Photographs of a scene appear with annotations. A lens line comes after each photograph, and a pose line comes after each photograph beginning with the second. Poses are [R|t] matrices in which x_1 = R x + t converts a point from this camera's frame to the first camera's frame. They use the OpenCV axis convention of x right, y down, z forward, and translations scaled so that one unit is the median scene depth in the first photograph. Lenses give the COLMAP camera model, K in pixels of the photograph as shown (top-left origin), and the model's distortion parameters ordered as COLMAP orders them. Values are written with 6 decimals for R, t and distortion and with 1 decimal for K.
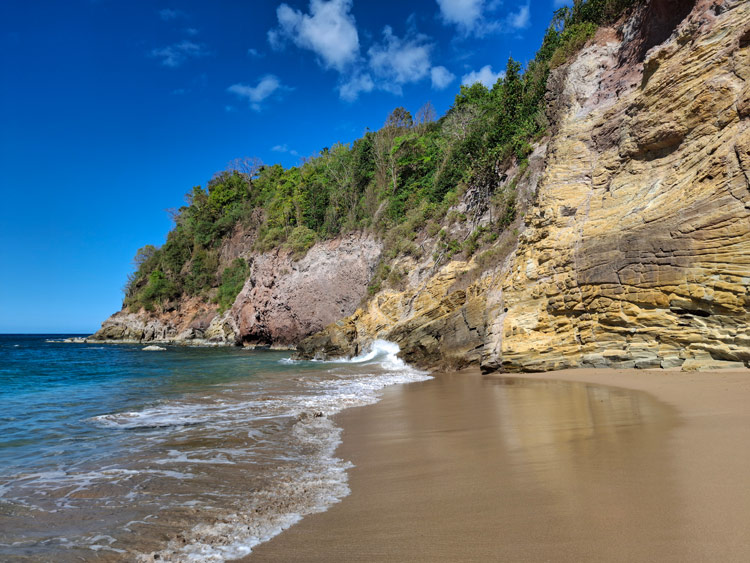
lens RADIAL K [[537.7, 0, 375.0], [0, 537.7, 281.5], [0, 0, 1]] dist [0.127200, -0.161114]
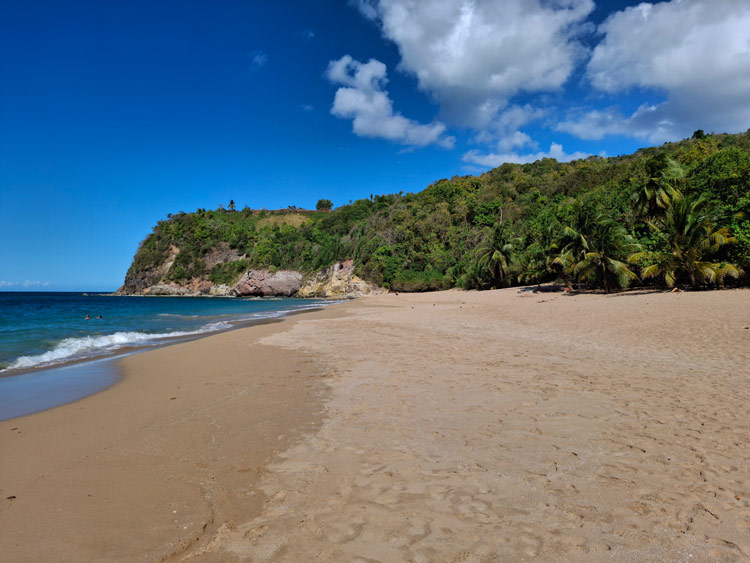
lens RADIAL K [[537.7, 0, 375.0], [0, 537.7, 281.5], [0, 0, 1]] dist [0.127200, -0.161114]
pose [[0.932184, 0.007242, 0.361913, -0.845188], [-0.034887, 0.996943, 0.069910, -0.280847], [-0.360301, -0.077795, 0.929587, -2.838523]]
